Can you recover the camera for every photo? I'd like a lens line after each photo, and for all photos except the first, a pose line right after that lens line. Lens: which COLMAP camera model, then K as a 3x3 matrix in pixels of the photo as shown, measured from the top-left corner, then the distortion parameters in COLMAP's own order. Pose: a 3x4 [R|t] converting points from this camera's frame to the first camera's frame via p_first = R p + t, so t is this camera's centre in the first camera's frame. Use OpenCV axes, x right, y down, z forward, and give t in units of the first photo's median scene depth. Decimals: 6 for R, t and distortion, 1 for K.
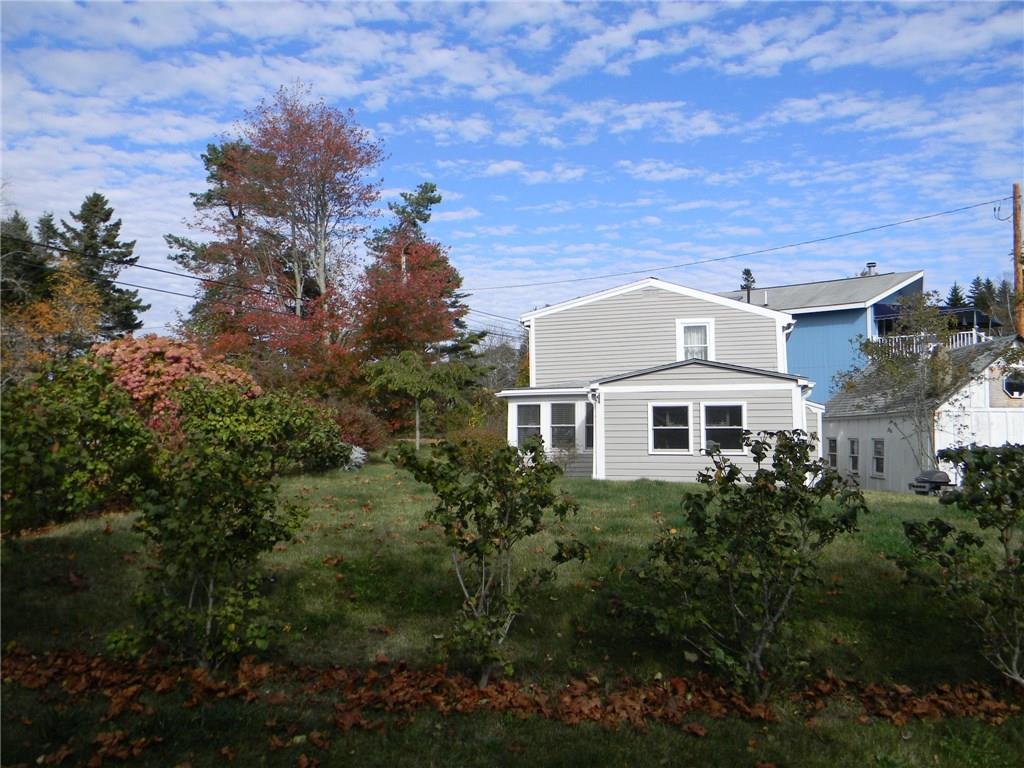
lens RADIAL K [[841.9, 0, 512.0], [0, 841.9, 384.0], [0, 0, 1]] dist [0.000063, 0.000348]
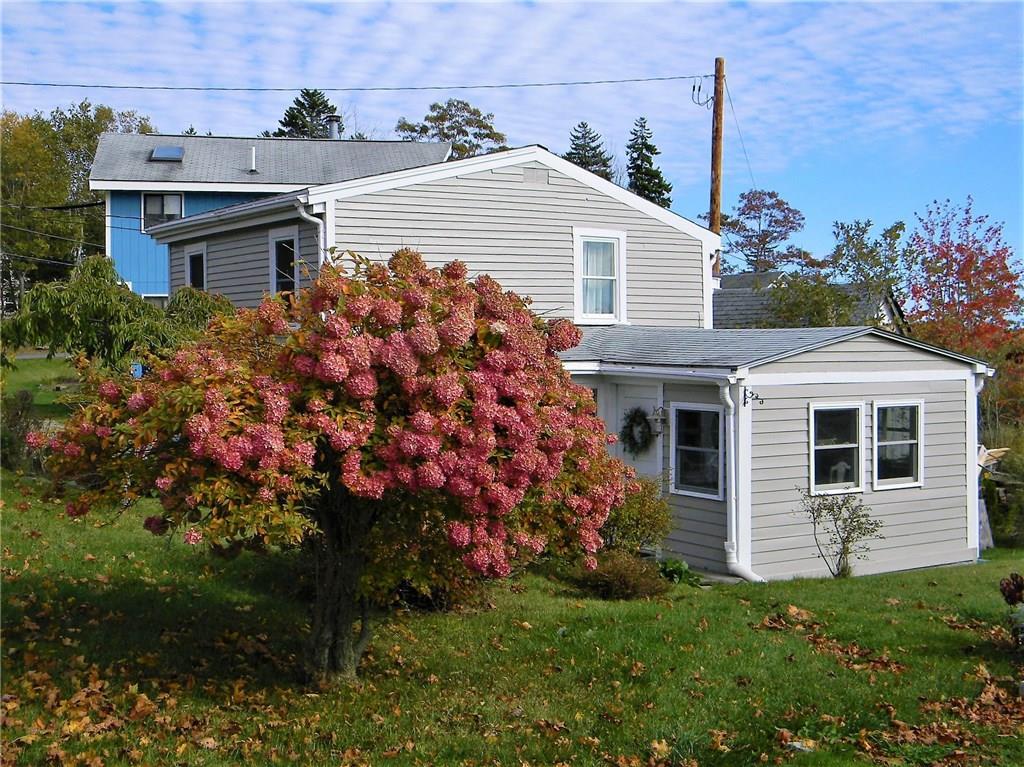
lens RADIAL K [[1309.7, 0, 510.3], [0, 1309.7, 342.2], [0, 0, 1]] dist [0.049641, -0.026877]
pose [[0.655164, 0.000348, 0.755487, -0.558908], [-0.045506, 0.998202, 0.039004, -0.038373], [-0.754115, -0.059934, 0.654002, 0.534774]]
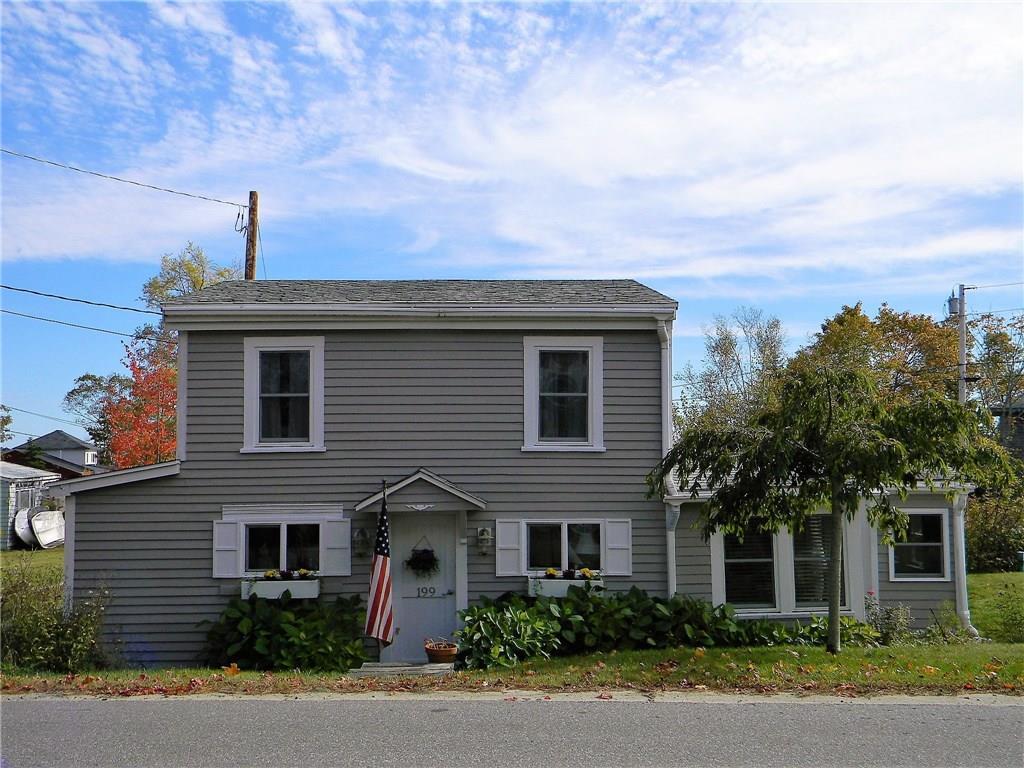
lens RADIAL K [[1113.2, 0, 512.0], [0, 1113.2, 384.0], [0, 0, 1]] dist [0.052910, -0.004056]
pose [[-0.331353, 0.060459, 0.941568, -0.622154], [-0.054072, 0.995088, -0.082924, 0.015074], [-0.941956, -0.078390, -0.326456, 1.538347]]
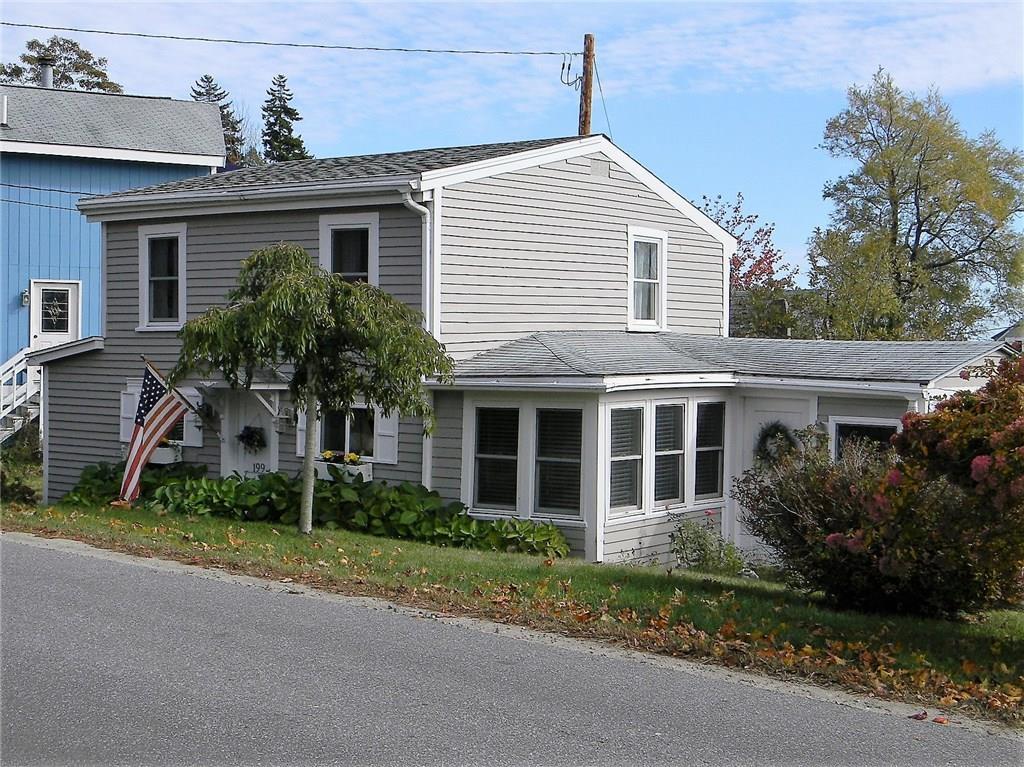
lens RADIAL K [[1545.0, 0, 512.0], [0, 1545.0, 383.5], [0, 0, 1]] dist [-0.020238, -0.117434]
pose [[0.335453, -0.021356, 0.941815, -0.824377], [-0.071319, 0.996298, 0.047994, -0.024739], [-0.939353, -0.083269, 0.332688, 0.862373]]
